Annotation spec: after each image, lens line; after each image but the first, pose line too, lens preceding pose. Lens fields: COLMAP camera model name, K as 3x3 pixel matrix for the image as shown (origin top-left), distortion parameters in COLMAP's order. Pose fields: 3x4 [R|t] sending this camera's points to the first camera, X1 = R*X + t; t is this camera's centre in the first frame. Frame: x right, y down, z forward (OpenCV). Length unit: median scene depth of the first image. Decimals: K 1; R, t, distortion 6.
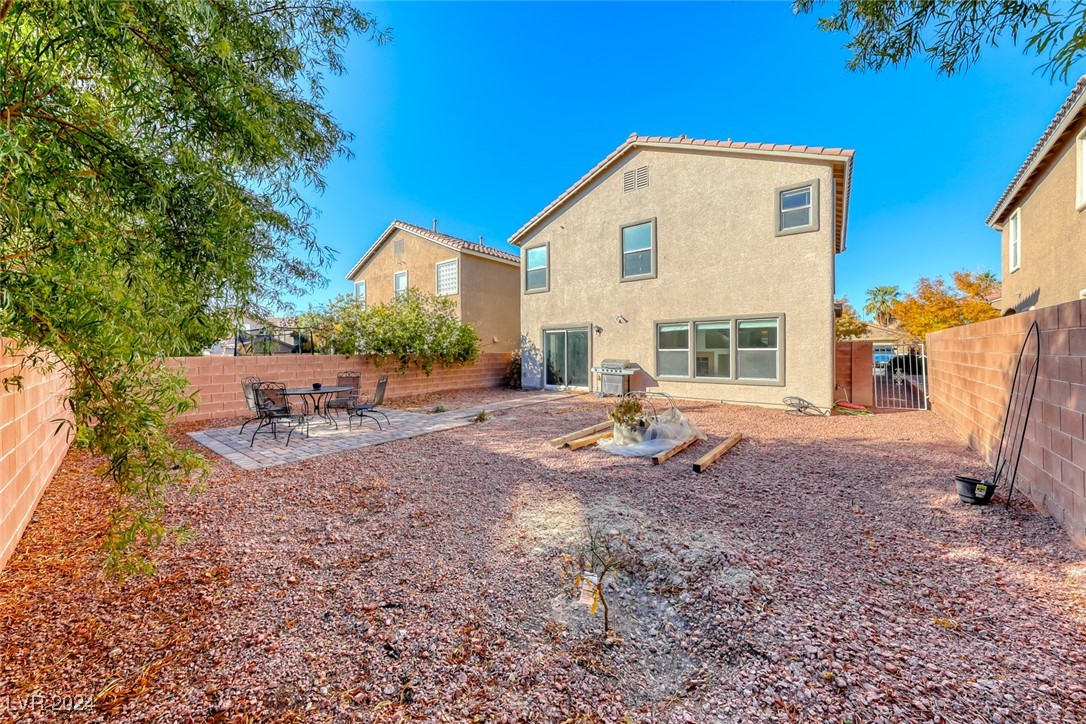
lens RADIAL K [[376.8, 0, 543.0], [0, 376.8, 362.0], [0, 0, 1]] dist [0.015308, -0.000222]
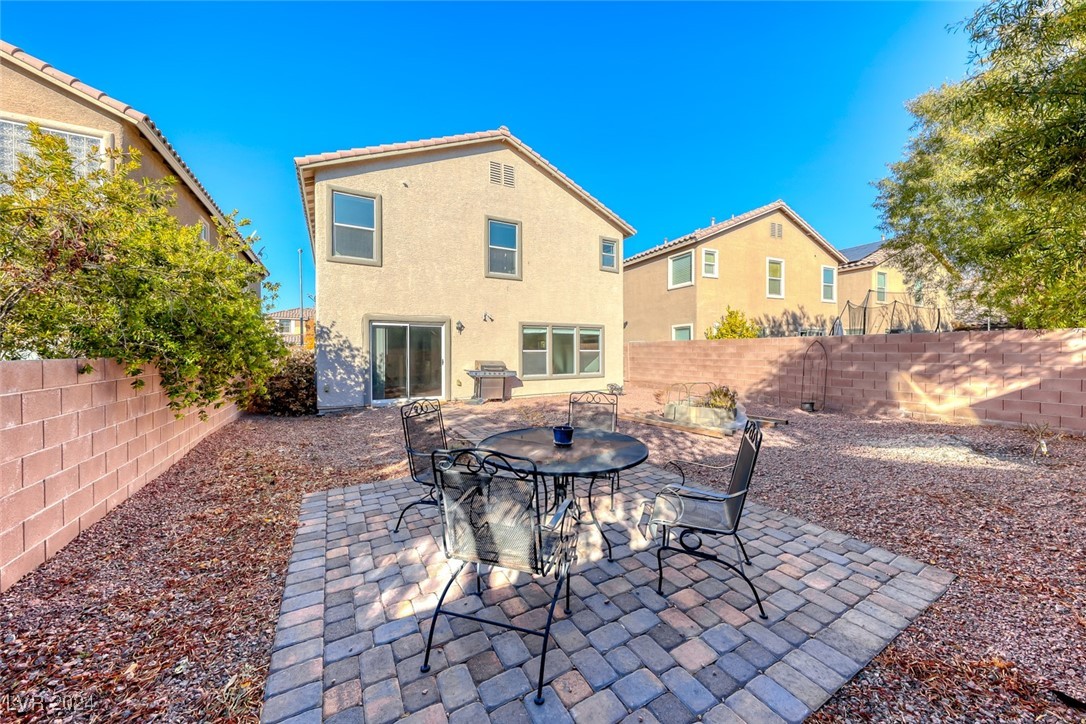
lens RADIAL K [[376.8, 0, 543.0], [0, 376.8, 362.0], [0, 0, 1]] dist [0.015308, -0.000222]
pose [[0.384064, -0.018274, 0.923125, -0.606038], [0.029475, 0.999537, 0.007524, -0.007078], [-0.922836, 0.024319, 0.384425, 0.533885]]
